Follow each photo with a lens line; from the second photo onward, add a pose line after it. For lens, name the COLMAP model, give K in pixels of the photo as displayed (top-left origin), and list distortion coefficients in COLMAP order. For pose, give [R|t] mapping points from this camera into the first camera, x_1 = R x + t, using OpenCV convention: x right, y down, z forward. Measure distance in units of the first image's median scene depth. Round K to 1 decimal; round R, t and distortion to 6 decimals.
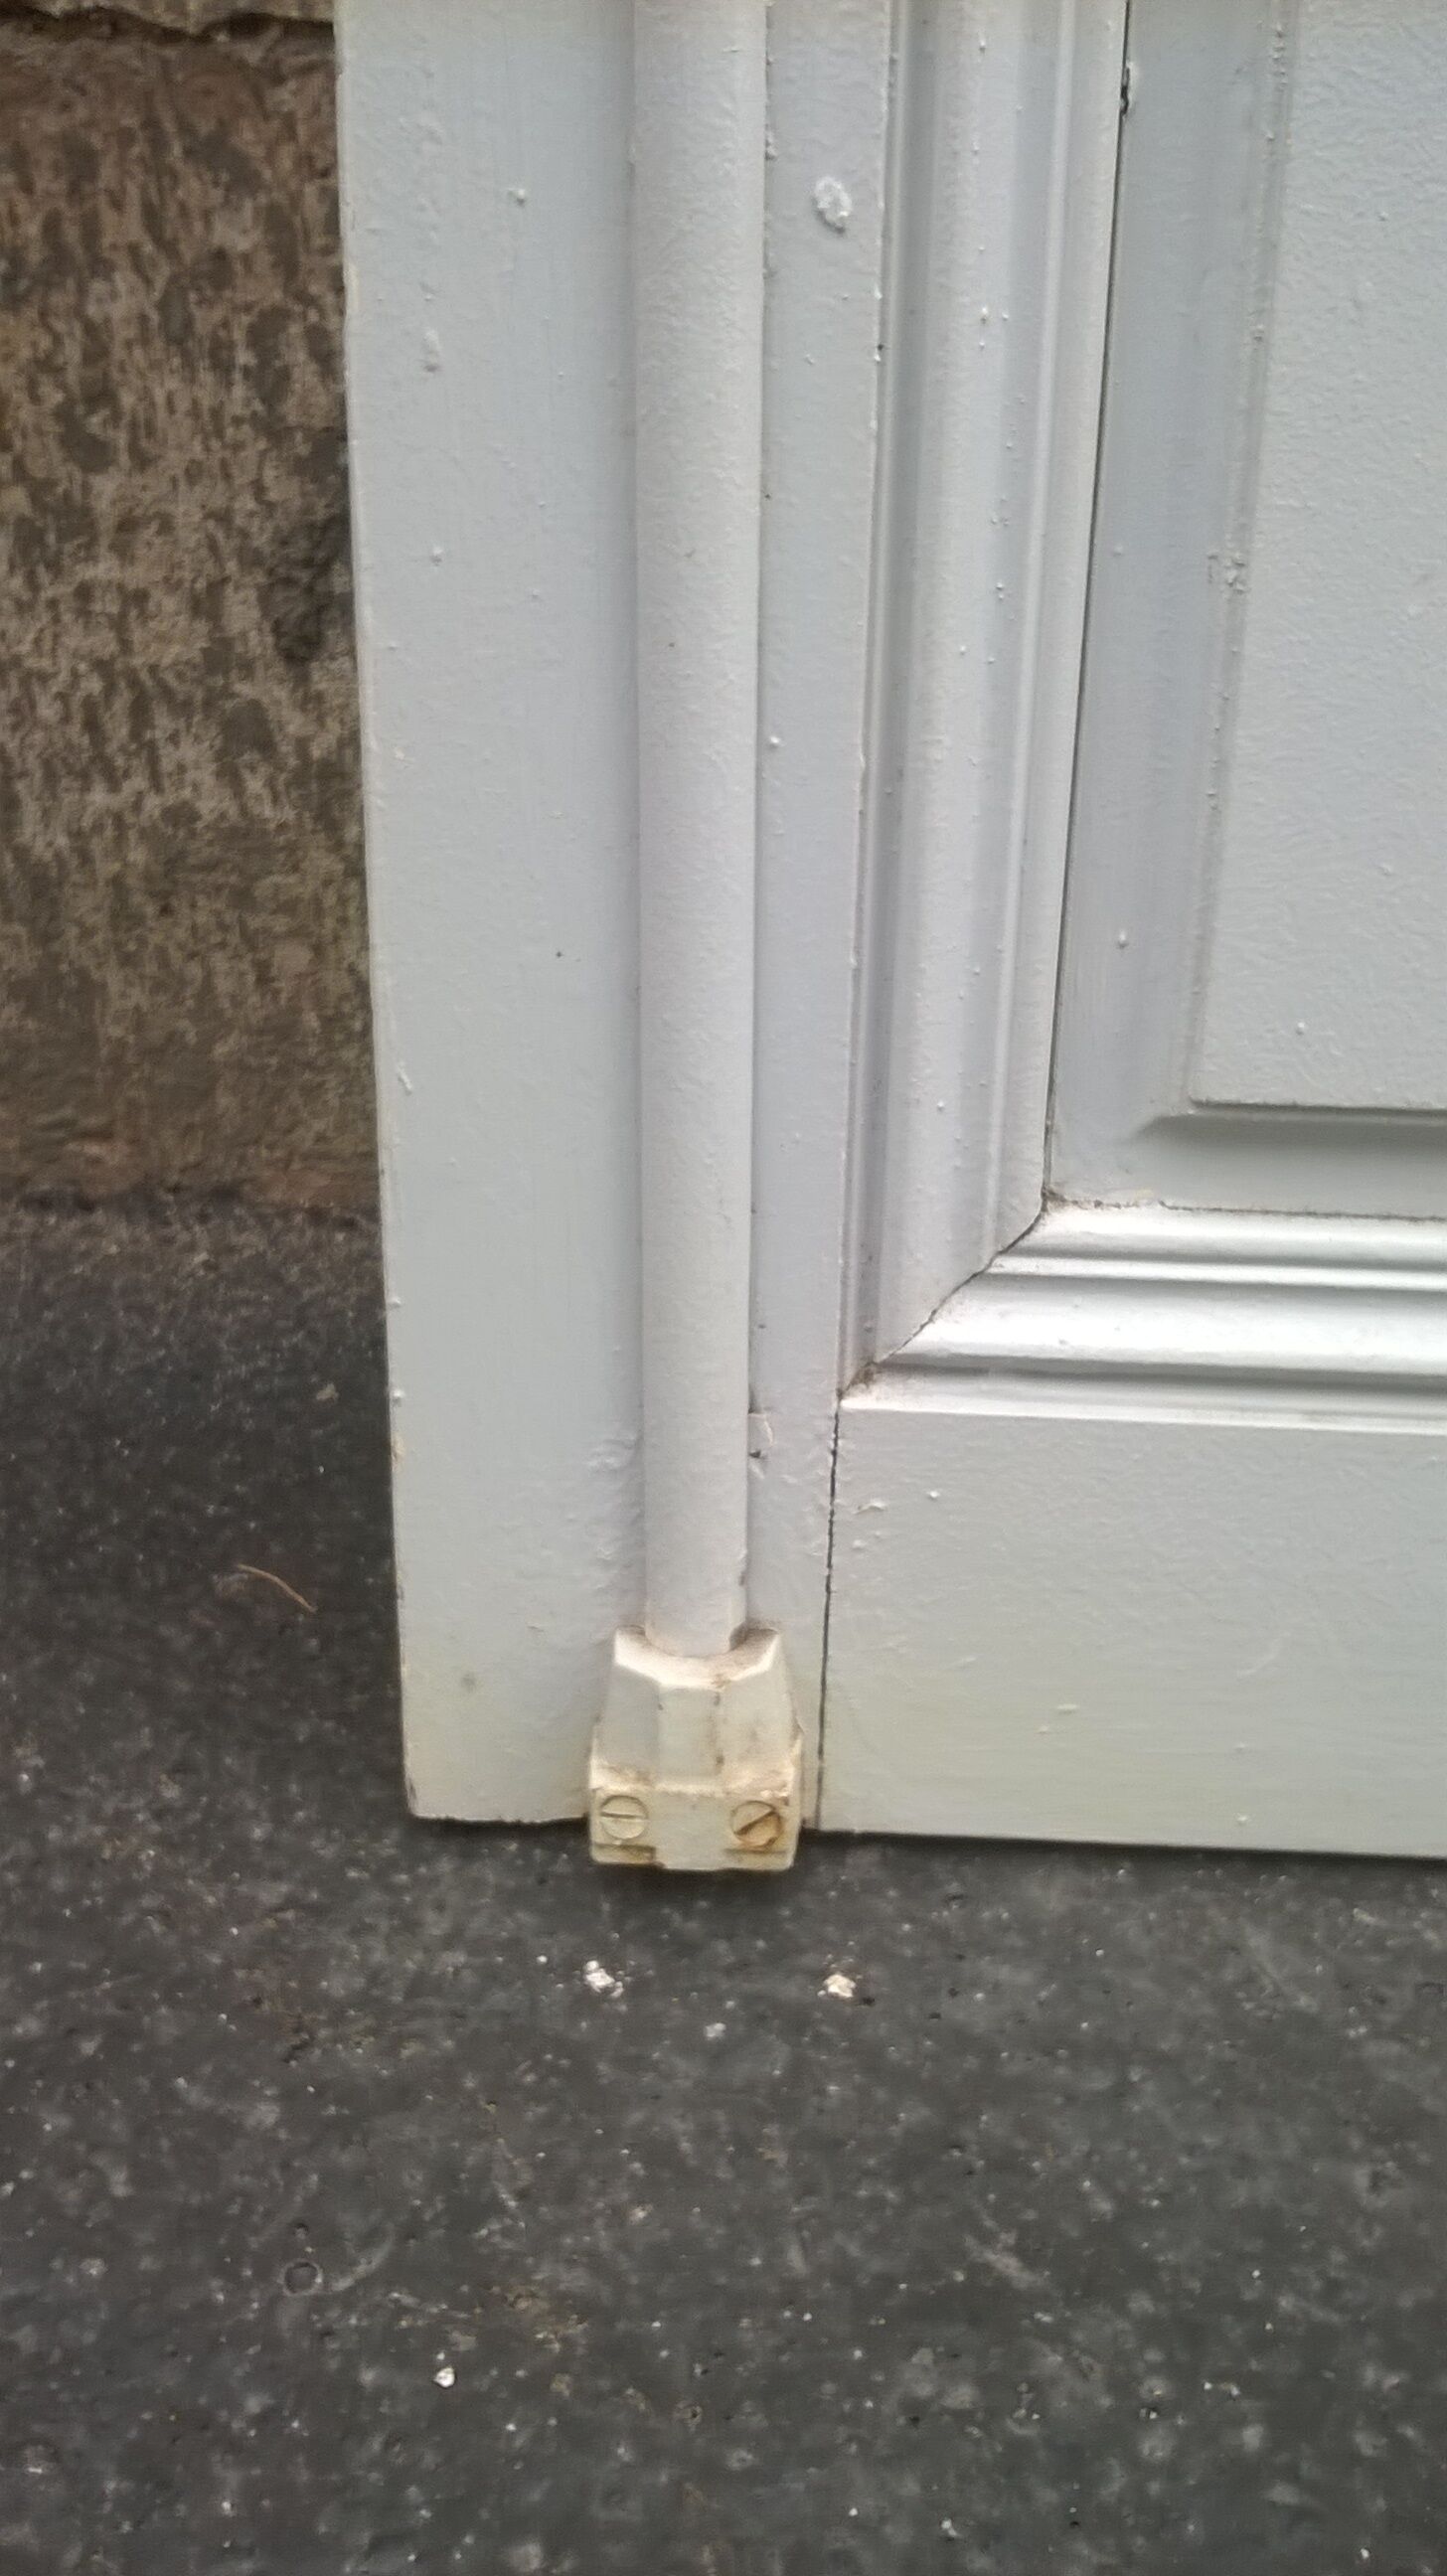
lens RADIAL K [[2318.7, 0, 782.9], [0, 2318.7, 1317.5], [0, 0, 1]] dist [0.053671, -0.209877]
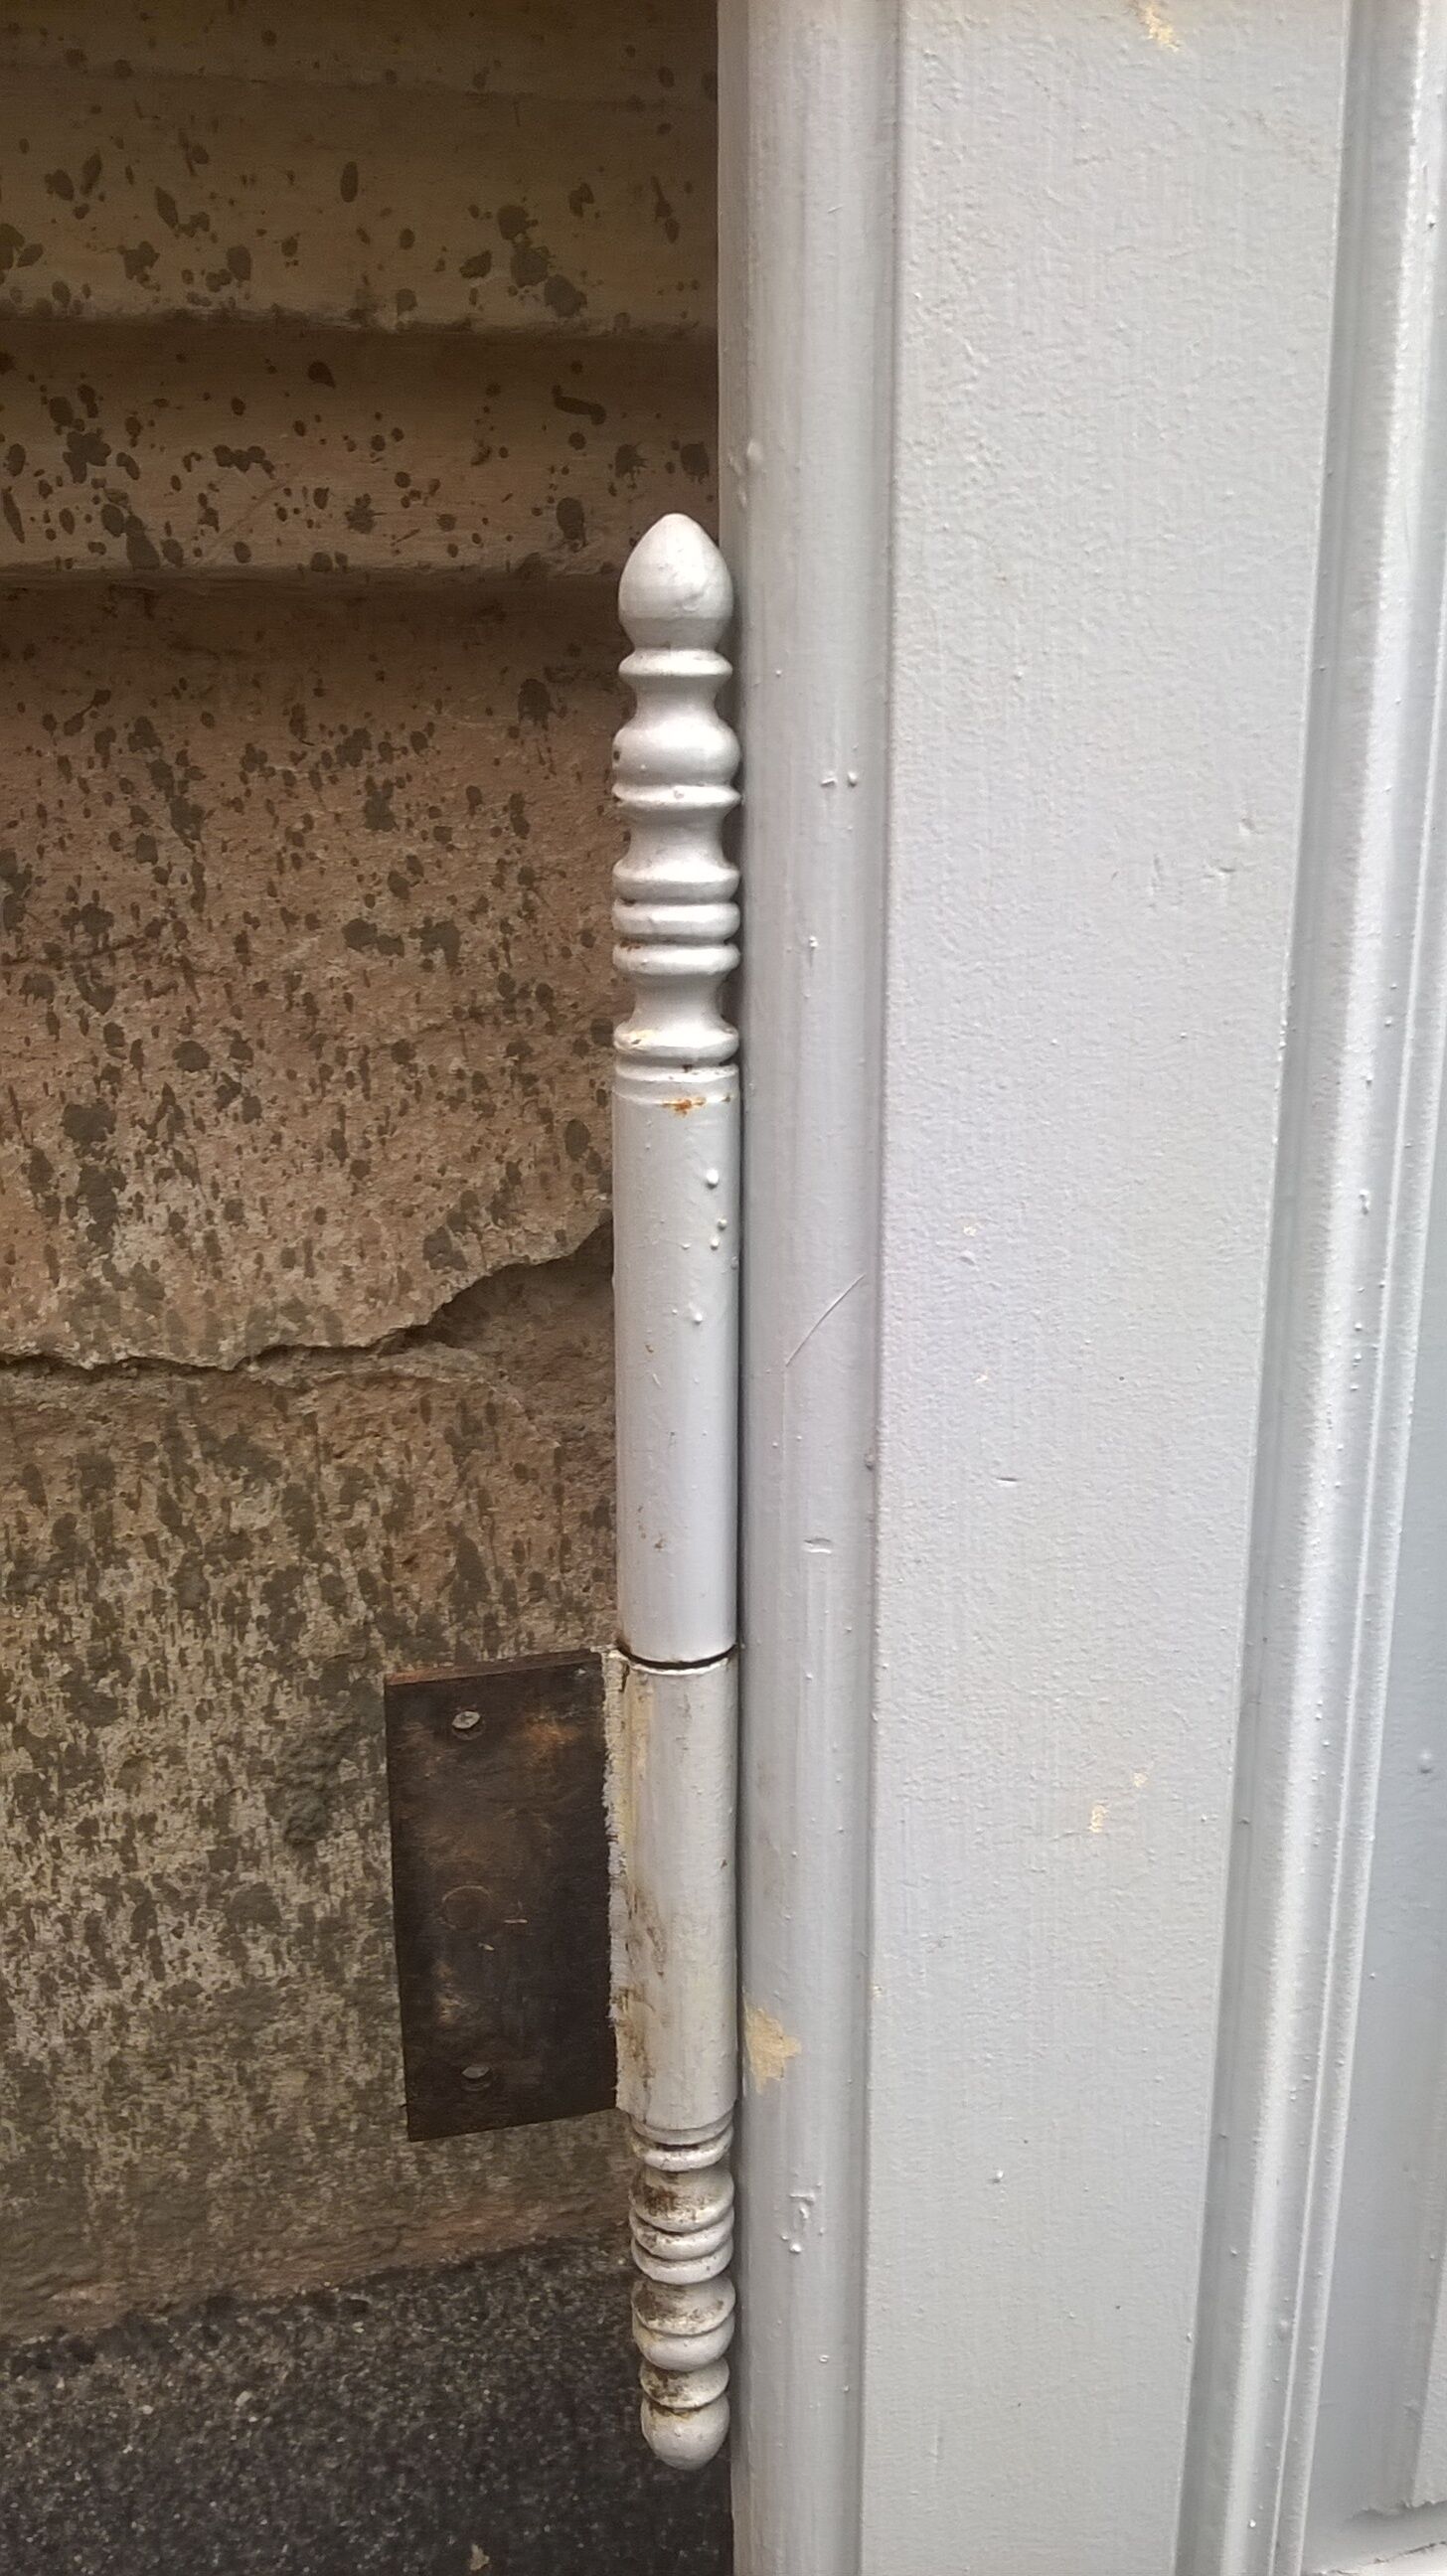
lens RADIAL K [[2318.7, 0, 747.3], [0, 2318.7, 1305.4], [0, 0, 1]] dist [0.053671, -0.209877]
pose [[0.928533, -0.142054, 0.342997, -0.365627], [0.170730, 0.983796, -0.054742, -0.450856], [-0.329663, 0.109390, 0.937740, -0.075836]]
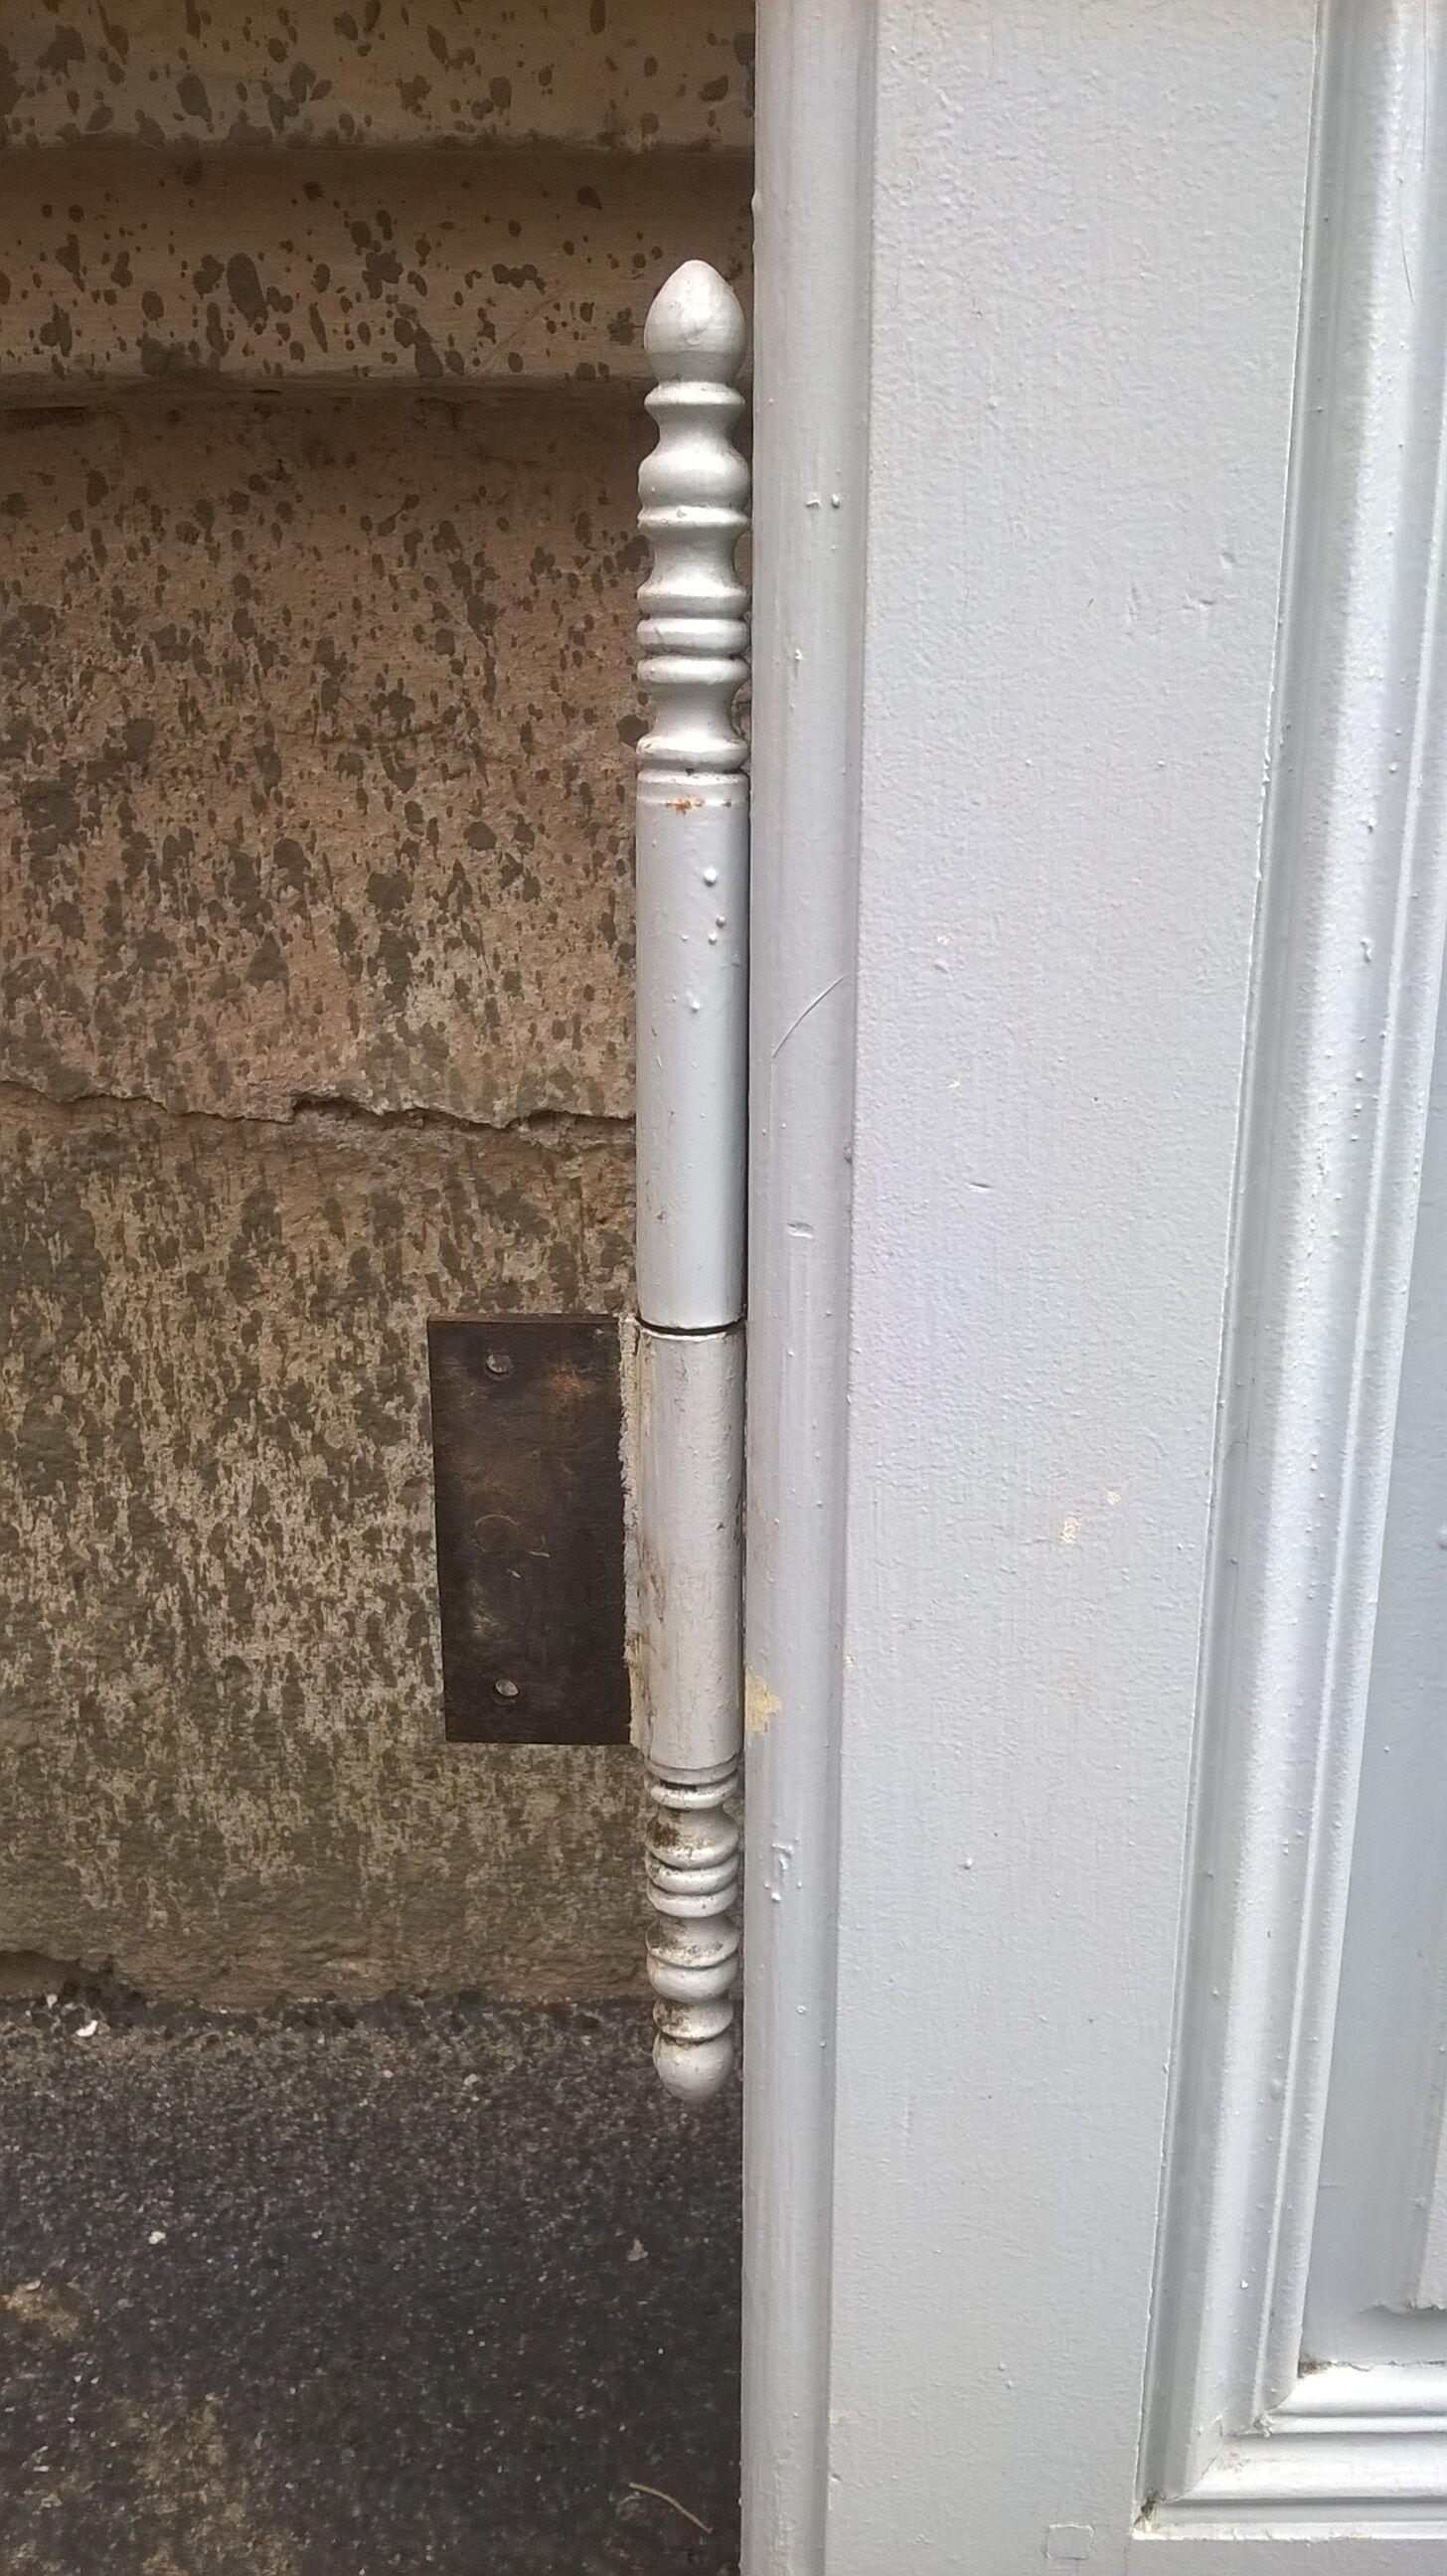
lens RADIAL K [[2318.7, 0, 738.7], [0, 2318.7, 1309.1], [0, 0, 1]] dist [0.053671, -0.209877]
pose [[0.995247, -0.053815, 0.081165, -0.217686], [0.059347, 0.995962, -0.067361, -0.350378], [-0.077213, 0.071858, 0.994422, -0.164432]]
